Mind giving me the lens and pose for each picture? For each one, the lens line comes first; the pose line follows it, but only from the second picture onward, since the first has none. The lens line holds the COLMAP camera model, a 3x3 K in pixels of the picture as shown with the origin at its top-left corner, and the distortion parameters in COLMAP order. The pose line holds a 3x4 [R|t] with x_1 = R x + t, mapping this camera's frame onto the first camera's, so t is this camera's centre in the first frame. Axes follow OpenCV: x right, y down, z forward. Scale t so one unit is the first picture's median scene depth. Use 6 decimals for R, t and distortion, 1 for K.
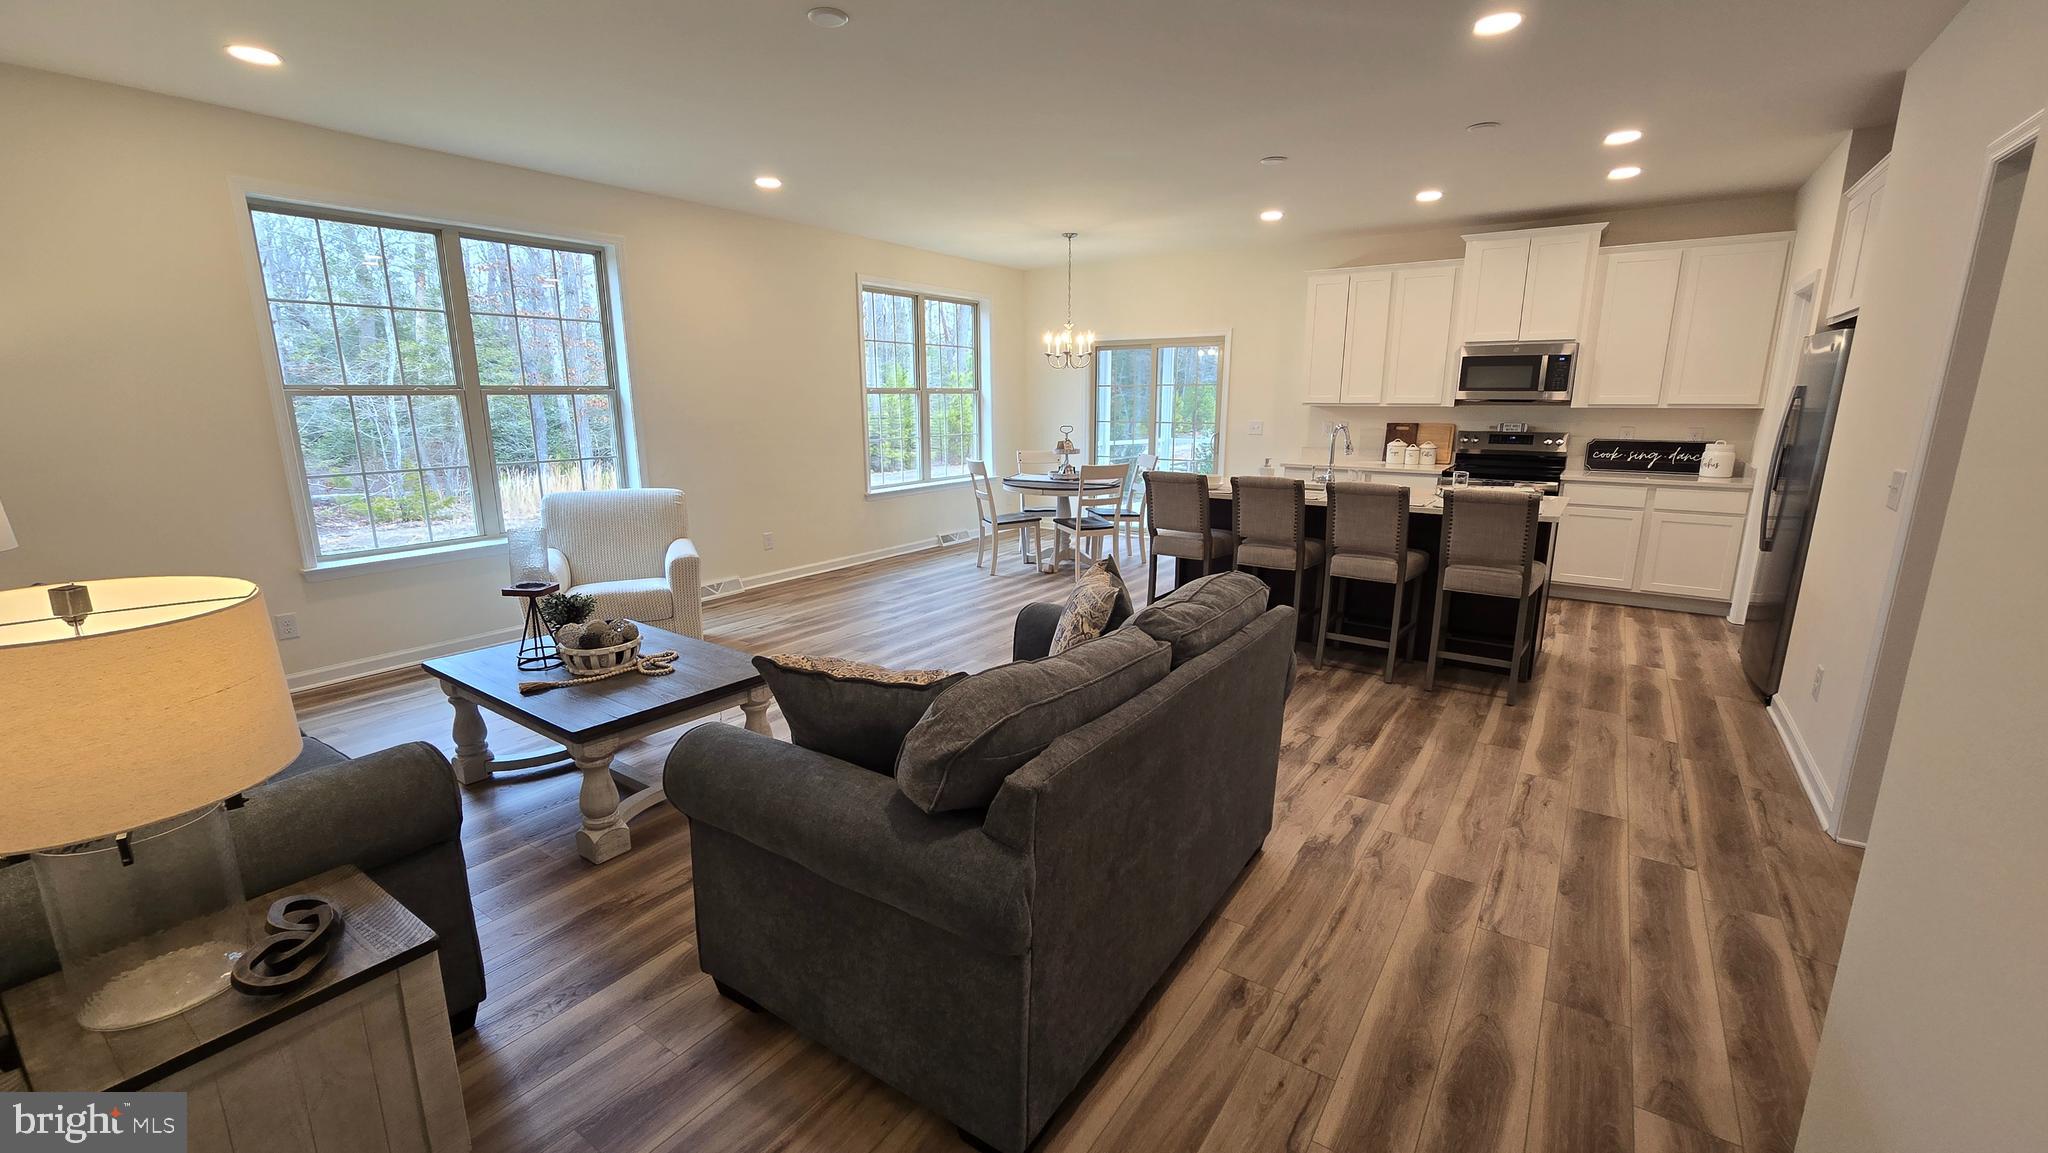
lens RADIAL K [[845.4, 0, 1020.5], [0, 845.4, 579.7], [0, 0, 1]] dist [0.002954, -0.000784]
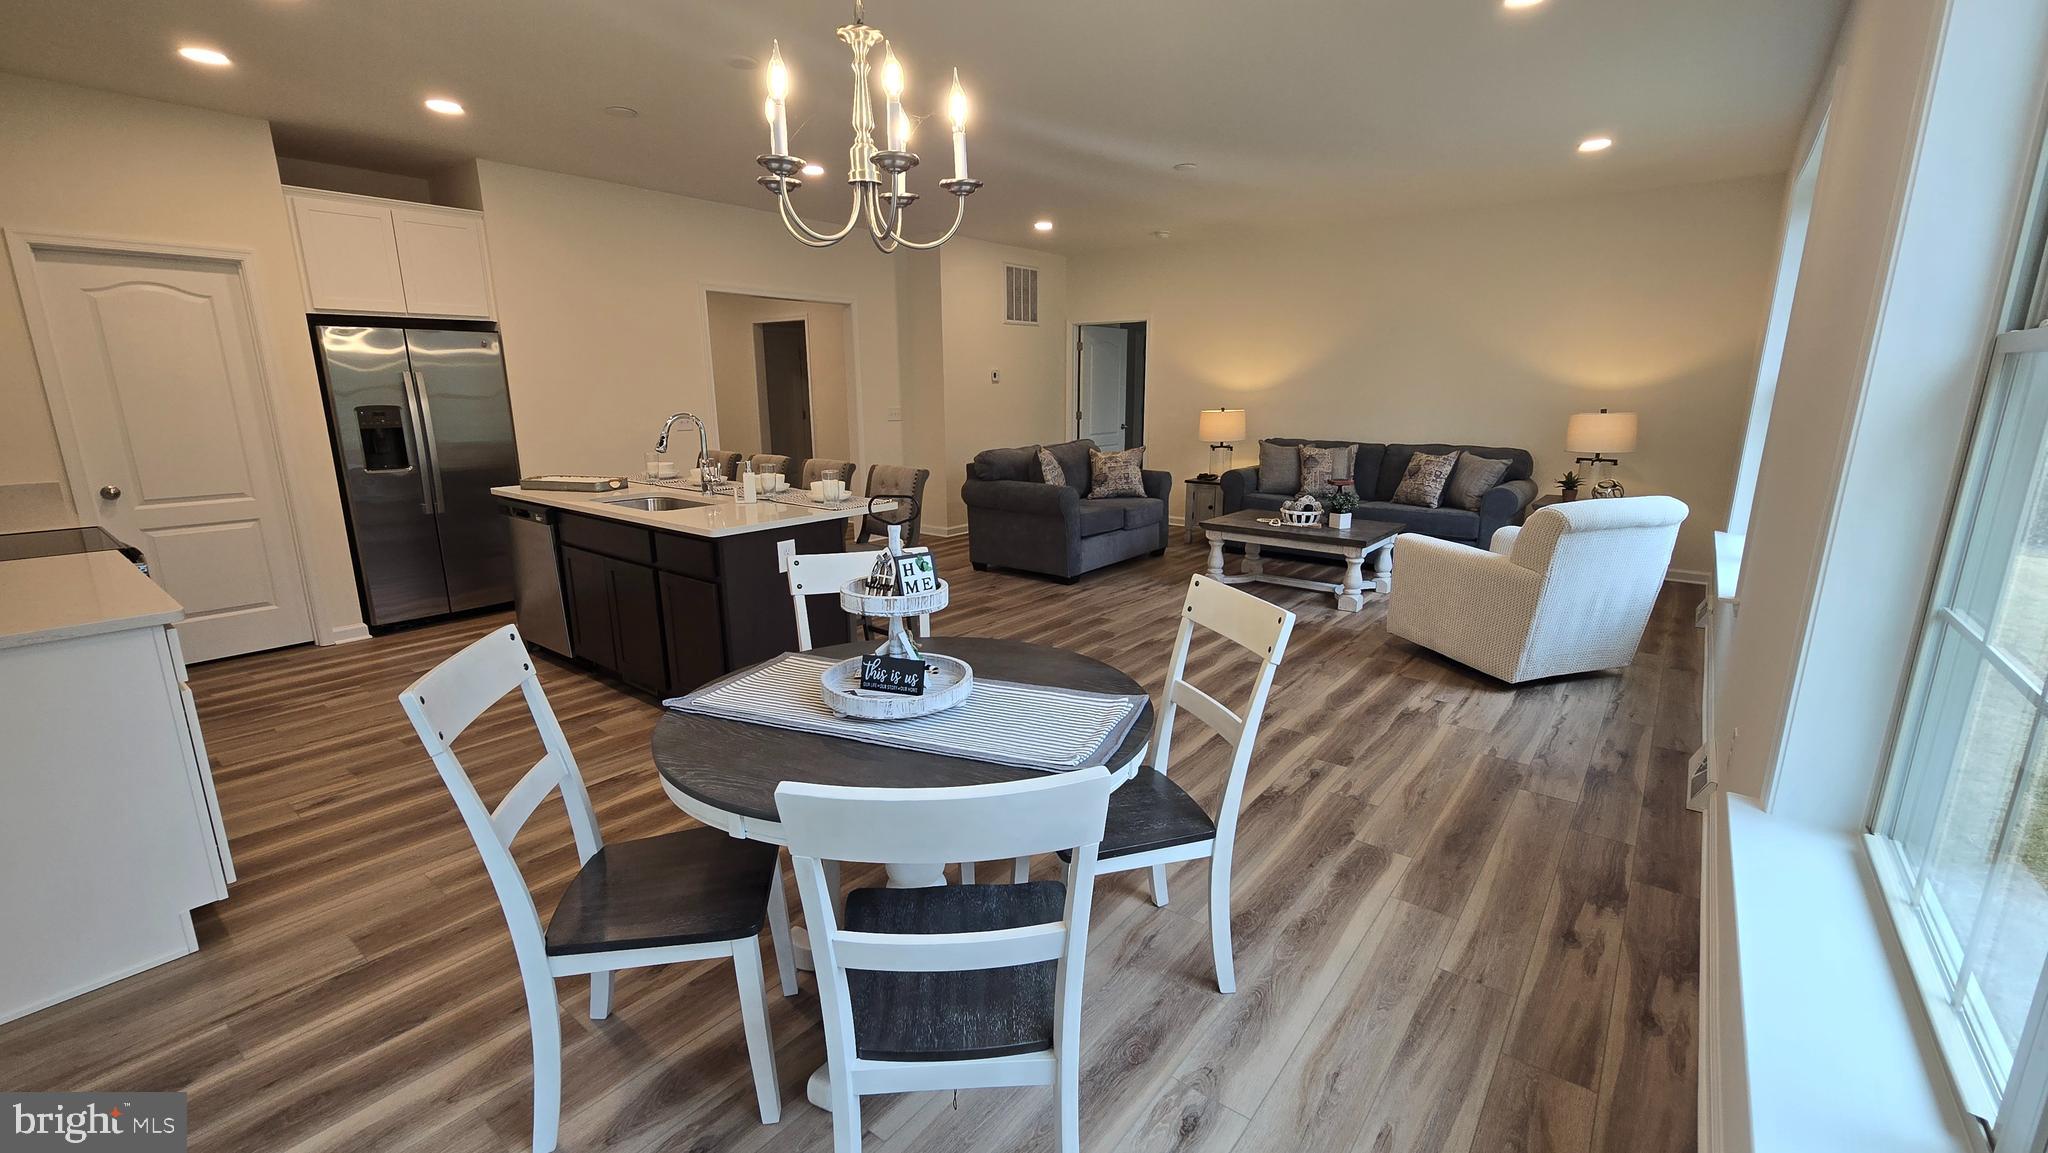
lens RADIAL K [[838.1, 0, 1018.3], [0, 838.1, 583.4], [0, 0, 1]] dist [0.002708, -0.000015]
pose [[-0.997857, -0.011275, 0.064460, 0.002605], [0.017996, 0.899780, 0.435973, -0.421910], [-0.062916, 0.436199, -0.897648, 1.959268]]
